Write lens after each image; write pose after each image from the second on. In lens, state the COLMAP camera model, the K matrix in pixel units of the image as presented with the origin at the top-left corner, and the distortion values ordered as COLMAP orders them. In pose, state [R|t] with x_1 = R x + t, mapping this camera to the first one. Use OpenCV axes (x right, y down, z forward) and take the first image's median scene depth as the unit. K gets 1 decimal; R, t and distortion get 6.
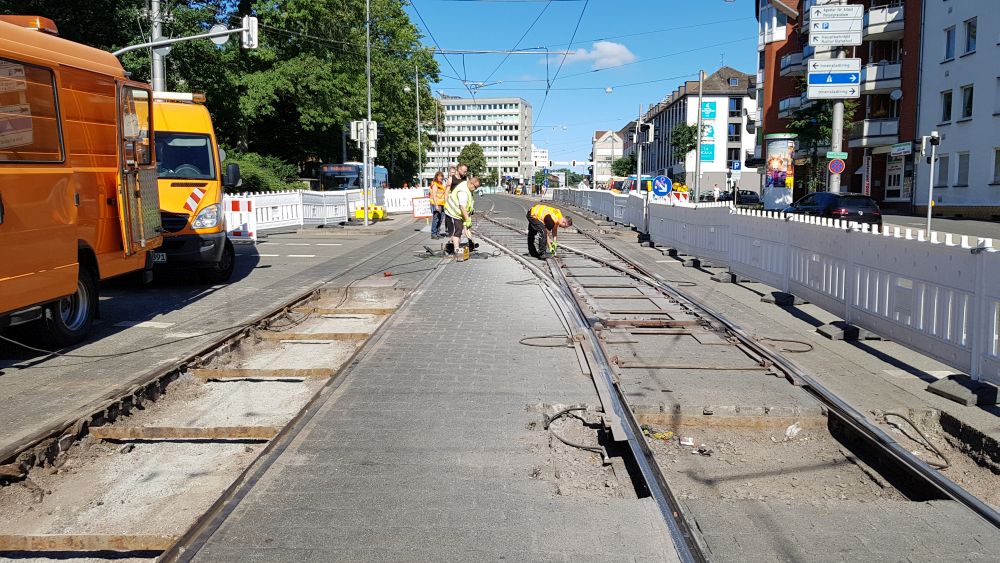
lens RADIAL K [[779.7, 0, 486.8], [0, 779.7, 278.3], [0, 0, 1]] dist [0.089549, -0.115314]
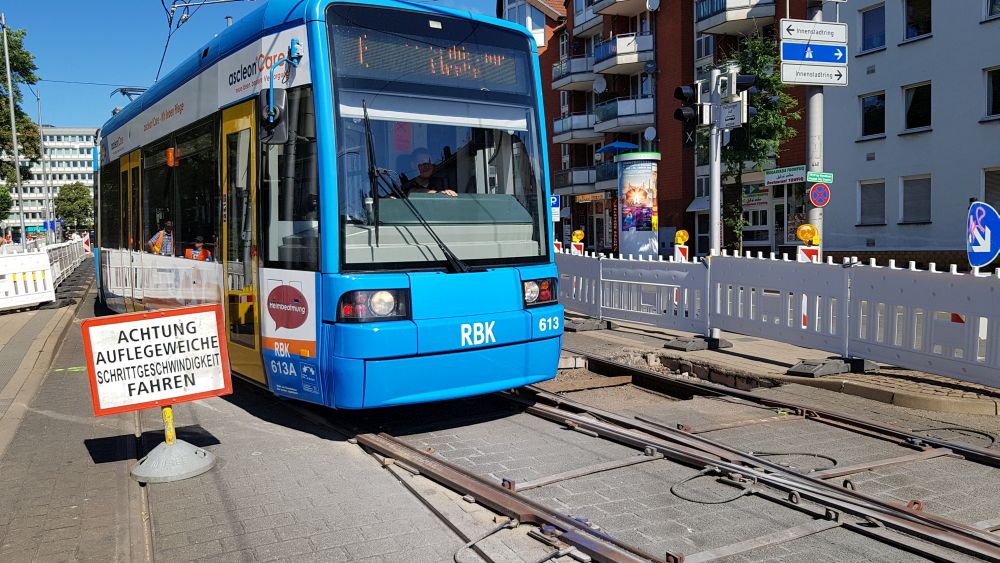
lens RADIAL K [[779.7, 0, 486.8], [0, 779.7, 278.3], [0, 0, 1]] dist [0.089549, -0.115314]
pose [[0.891850, -0.052218, 0.449308, -0.057644], [0.076793, 0.996374, -0.036633, -0.060291], [-0.445766, 0.067175, 0.892626, 0.460571]]
